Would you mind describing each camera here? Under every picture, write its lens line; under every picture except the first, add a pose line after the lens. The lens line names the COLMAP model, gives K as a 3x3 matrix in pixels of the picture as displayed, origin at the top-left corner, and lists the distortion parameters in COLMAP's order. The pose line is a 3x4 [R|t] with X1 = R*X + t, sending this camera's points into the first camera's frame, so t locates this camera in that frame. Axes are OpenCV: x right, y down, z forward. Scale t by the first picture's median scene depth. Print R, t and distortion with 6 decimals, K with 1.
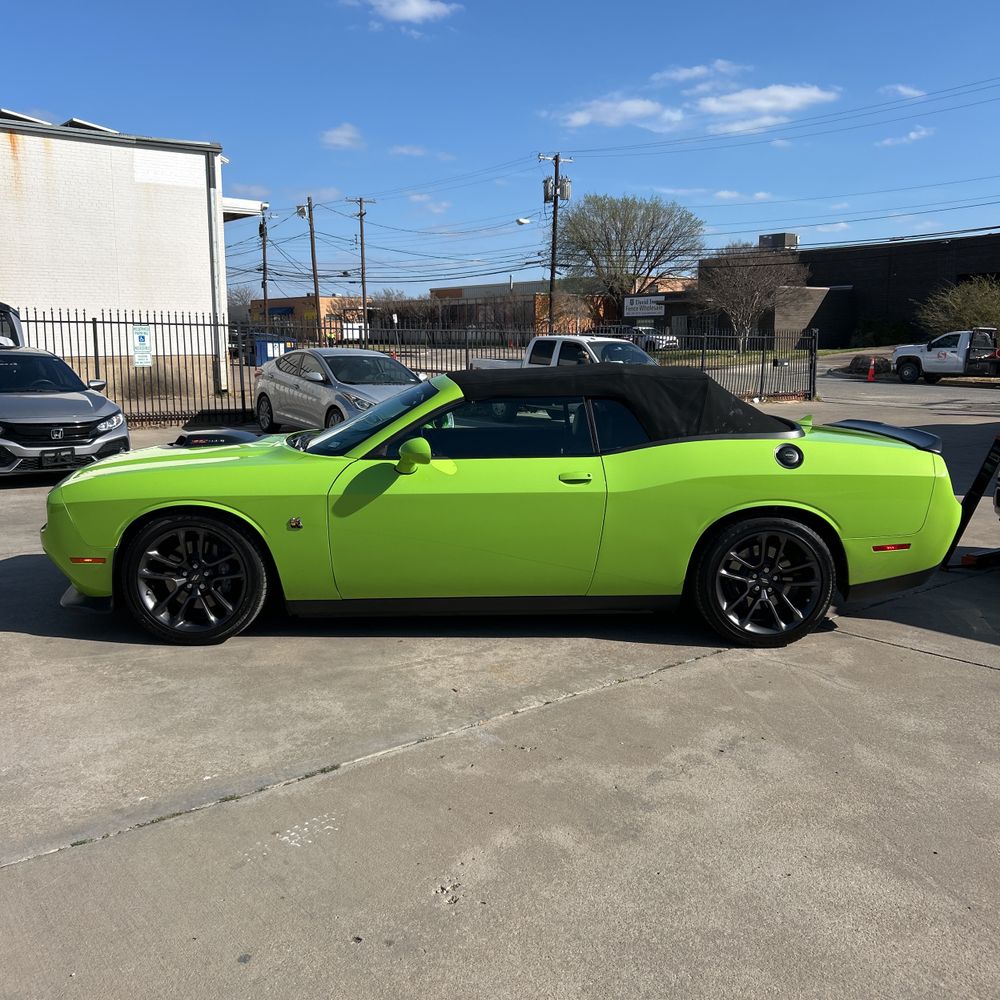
lens RADIAL K [[979.9, 0, 520.6], [0, 979.9, 501.9], [0, 0, 1]] dist [0.033968, -0.040958]
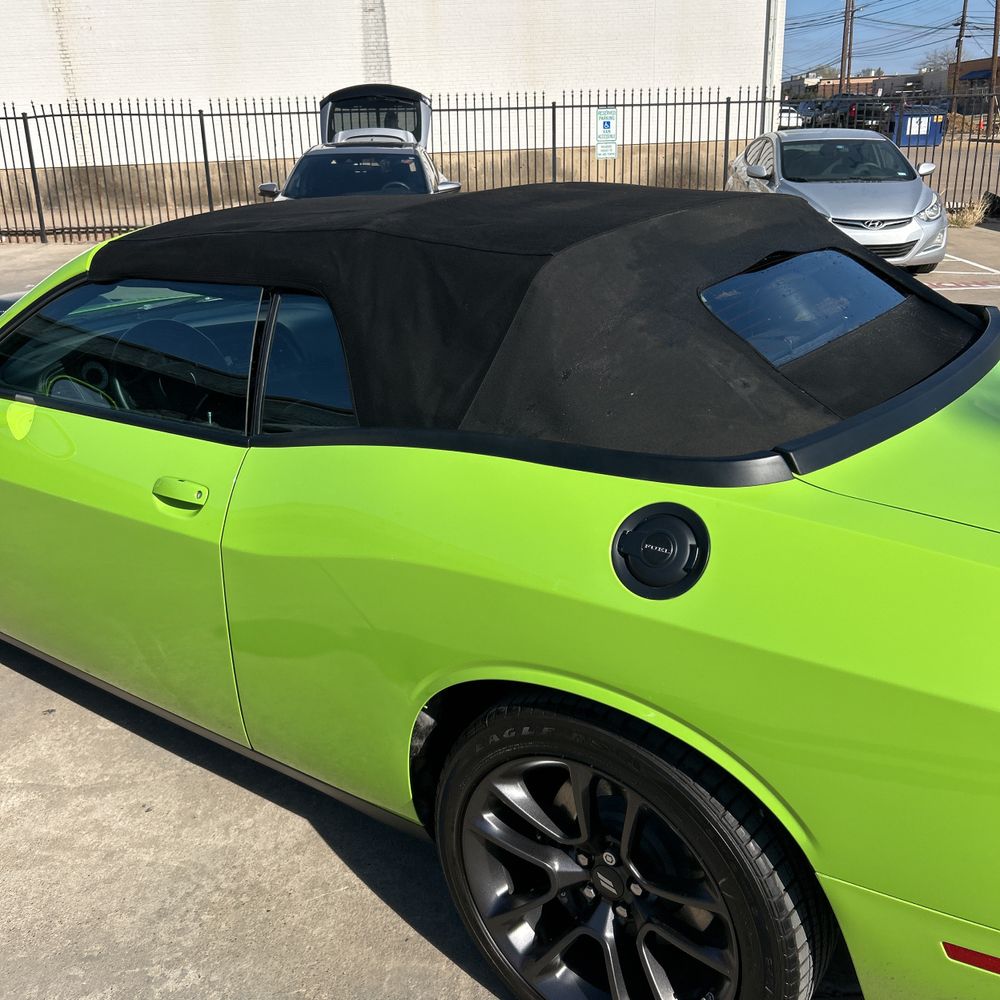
lens RADIAL K [[1009.0, 0, 500.0], [0, 1009.0, 500.0], [0, 0, 1]] dist [0.002748, 0.007779]
pose [[0.785393, 0.186738, -0.590158, 0.113645], [-0.065534, 0.973136, 0.220706, -0.034367], [0.615518, -0.134665, 0.776532, 0.207545]]
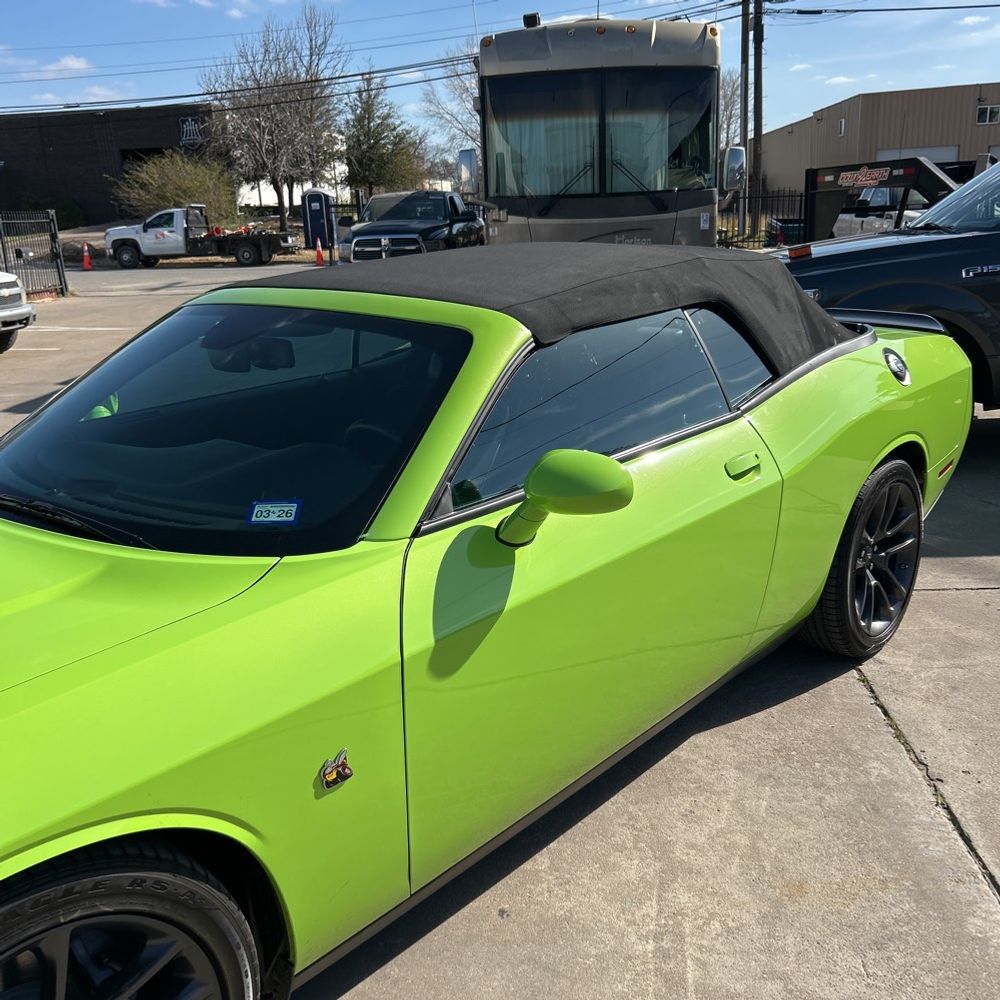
lens RADIAL K [[996.3, 0, 500.0], [0, 996.3, 500.0], [0, 0, 1]] dist [0.014213, -0.008334]
pose [[0.700483, -0.230031, 0.675580, -0.109216], [0.156211, 0.973095, 0.169364, -0.032287], [-0.696363, -0.013104, 0.717570, 0.195049]]
